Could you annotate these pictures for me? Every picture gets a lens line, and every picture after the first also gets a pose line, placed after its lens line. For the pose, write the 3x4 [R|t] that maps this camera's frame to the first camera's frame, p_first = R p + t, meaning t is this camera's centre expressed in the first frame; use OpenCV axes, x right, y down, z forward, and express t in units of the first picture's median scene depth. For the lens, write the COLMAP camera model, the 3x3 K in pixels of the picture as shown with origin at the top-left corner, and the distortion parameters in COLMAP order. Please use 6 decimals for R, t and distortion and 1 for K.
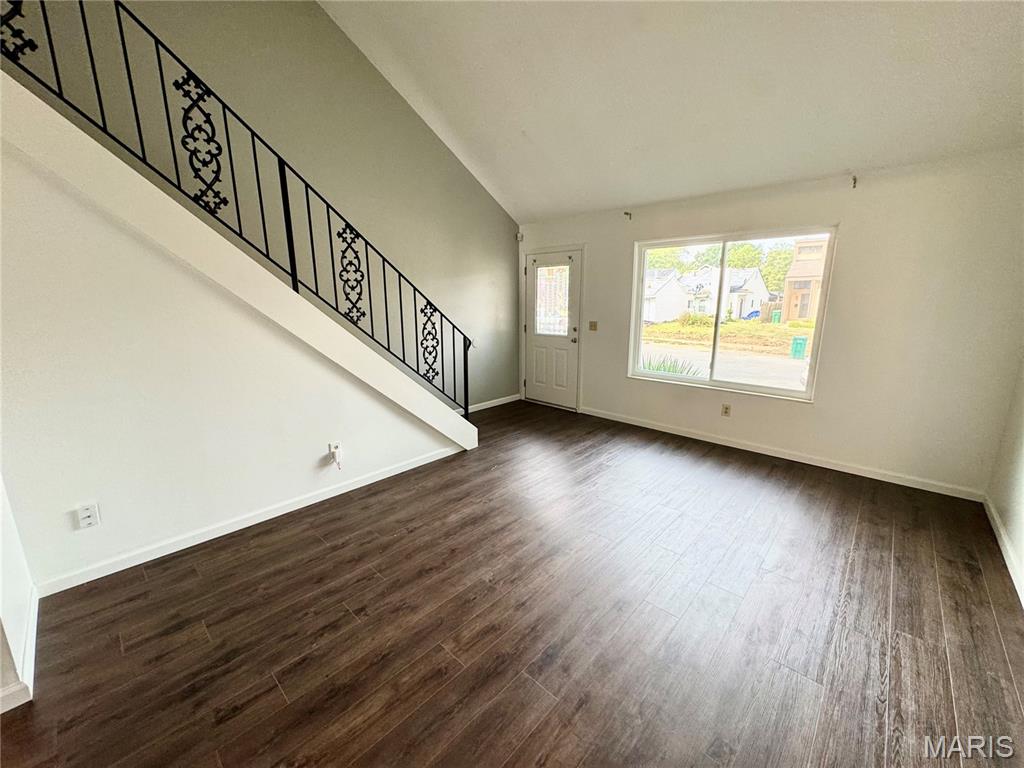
lens RADIAL K [[408.3, 0, 510.9], [0, 408.3, 382.7], [0, 0, 1]] dist [-0.003082, 0.000549]
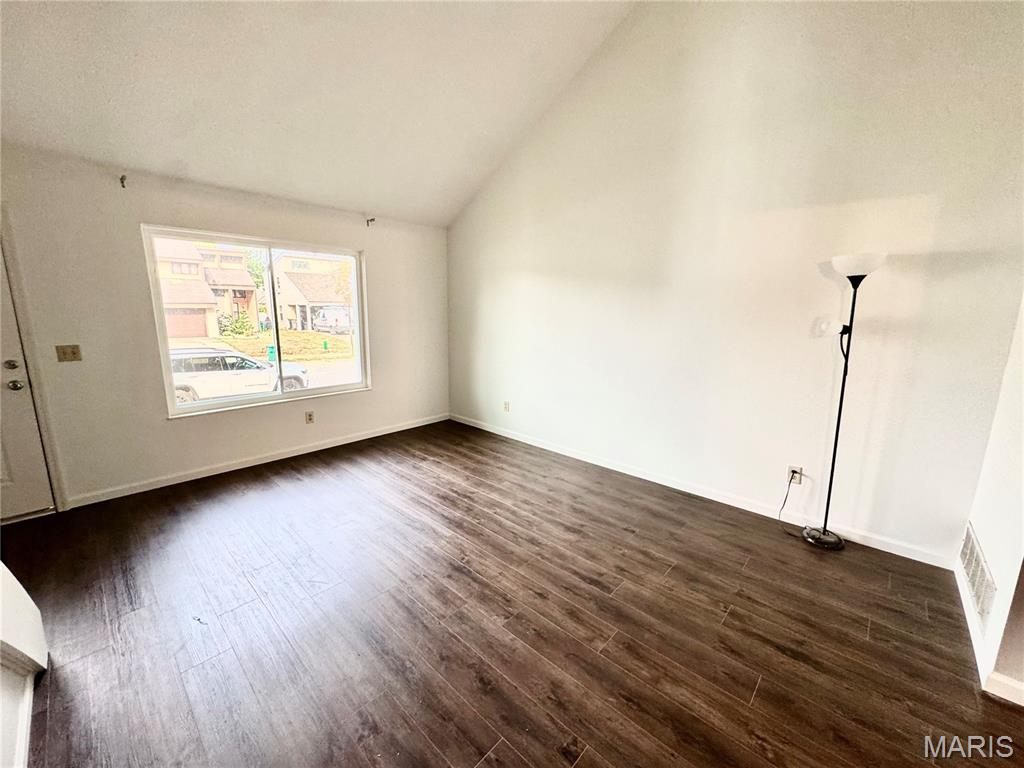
lens RADIAL K [[408.3, 0, 512.3], [0, 408.3, 381.7], [0, 0, 1]] dist [-0.003082, 0.000549]
pose [[-0.005601, -0.175685, 0.984430, -0.594352], [0.194574, 0.965439, 0.173403, -0.124515], [-0.980872, 0.192515, 0.028777, 0.598367]]
